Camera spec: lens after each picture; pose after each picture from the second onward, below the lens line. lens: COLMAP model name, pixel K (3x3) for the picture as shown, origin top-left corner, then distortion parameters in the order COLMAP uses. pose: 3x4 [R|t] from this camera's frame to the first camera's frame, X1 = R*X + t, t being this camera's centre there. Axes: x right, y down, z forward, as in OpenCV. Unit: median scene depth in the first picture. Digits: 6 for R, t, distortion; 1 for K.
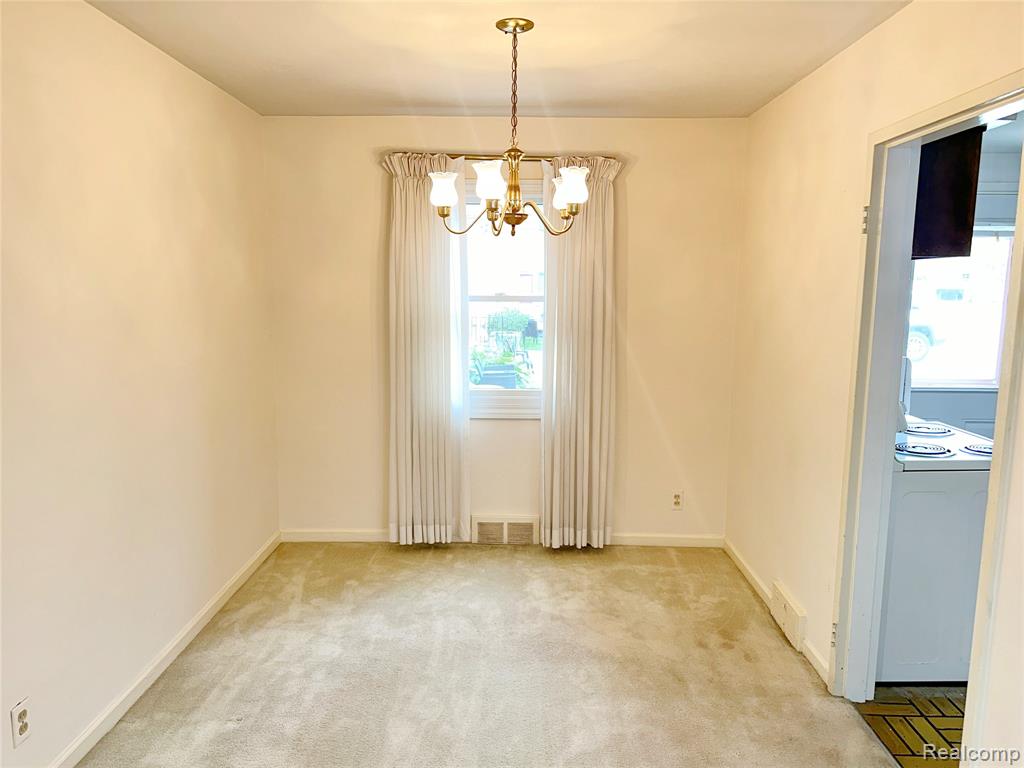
lens RADIAL K [[714.8, 0, 512.0], [0, 714.8, 384.0], [0, 0, 1]] dist [0.141633, -0.221536]
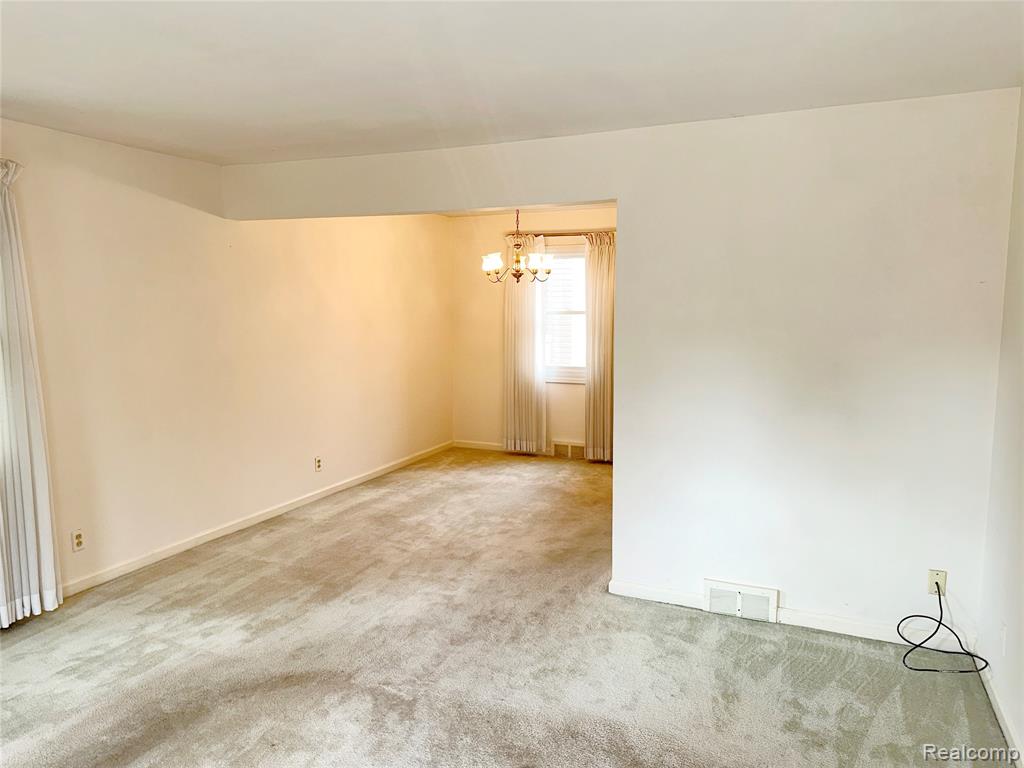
lens RADIAL K [[714.8, 0, 512.0], [0, 714.8, 384.0], [0, 0, 1]] dist [0.141633, -0.221536]
pose [[0.918835, 0.032791, -0.393277, 0.554364], [-0.043585, 0.998878, -0.018545, 0.090869], [0.392228, 0.034181, 0.919233, -0.643720]]
